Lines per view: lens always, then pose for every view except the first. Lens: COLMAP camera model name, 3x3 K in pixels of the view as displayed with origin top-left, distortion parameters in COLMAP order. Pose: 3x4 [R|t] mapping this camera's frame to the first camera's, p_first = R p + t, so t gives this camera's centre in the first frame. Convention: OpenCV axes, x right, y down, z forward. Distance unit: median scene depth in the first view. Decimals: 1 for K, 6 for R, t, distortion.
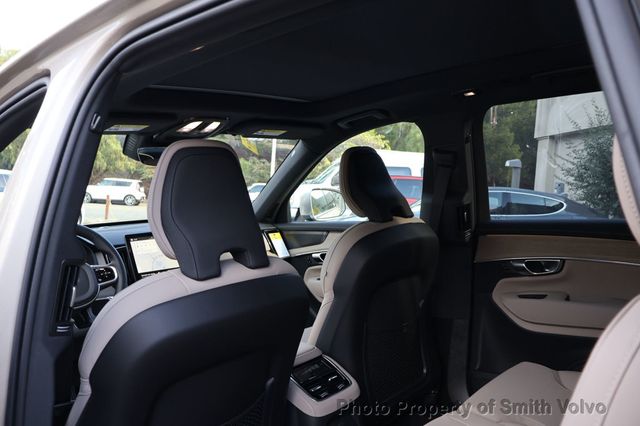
lens RADIAL K [[530.7, 0, 320.0], [0, 530.7, 213.0], [0, 0, 1]] dist [-0.001909, 0.004880]
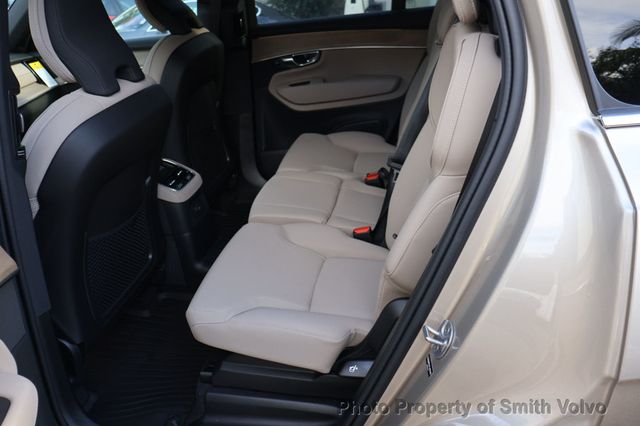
lens RADIAL K [[530.7, 0, 320.0], [0, 530.7, 213.0], [0, 0, 1]] dist [-0.001909, 0.004880]
pose [[0.833387, -0.263580, 0.485790, -0.264916], [0.088148, 0.931092, 0.353973, -0.002241], [-0.545616, -0.252175, 0.799194, -0.132697]]
